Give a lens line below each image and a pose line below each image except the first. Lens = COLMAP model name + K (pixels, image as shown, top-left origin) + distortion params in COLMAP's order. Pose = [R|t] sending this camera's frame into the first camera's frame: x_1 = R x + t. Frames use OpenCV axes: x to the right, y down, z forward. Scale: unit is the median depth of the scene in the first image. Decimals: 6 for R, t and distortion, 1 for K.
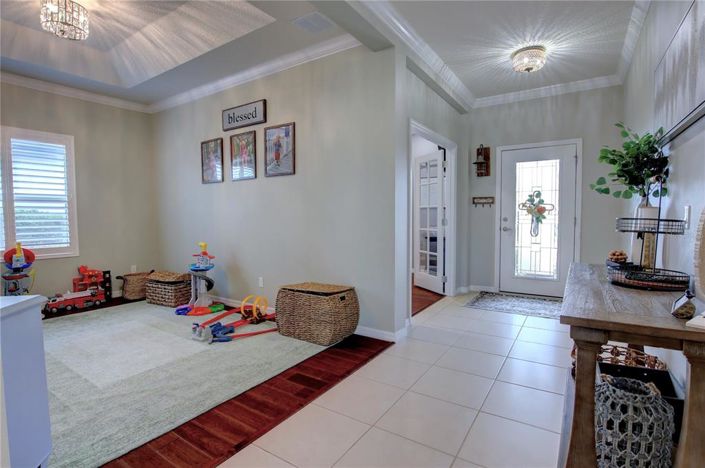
lens RADIAL K [[339.0, 0, 354.1], [0, 339.0, 235.3], [0, 0, 1]] dist [-0.026898, -0.001657]
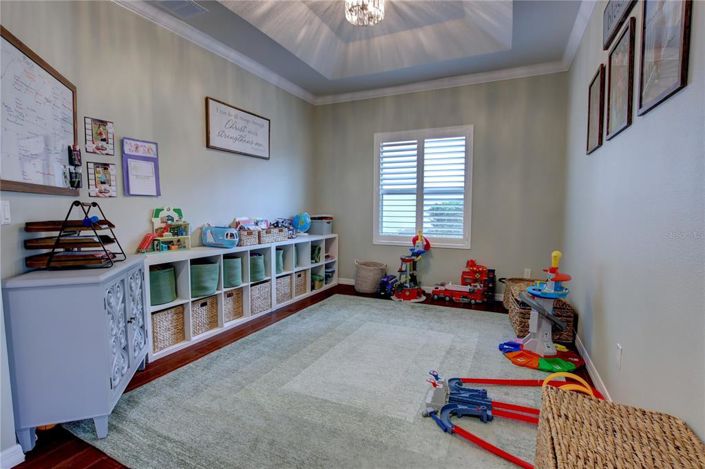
lens RADIAL K [[339.0, 0, 356.5], [0, 339.0, 233.1], [0, 0, 1]] dist [-0.026898, -0.001657]
pose [[0.159220, 0.075826, -0.984327, 0.098872], [-0.066044, 0.995631, 0.066013, -0.031567], [0.985032, 0.054498, 0.163532, 0.593376]]
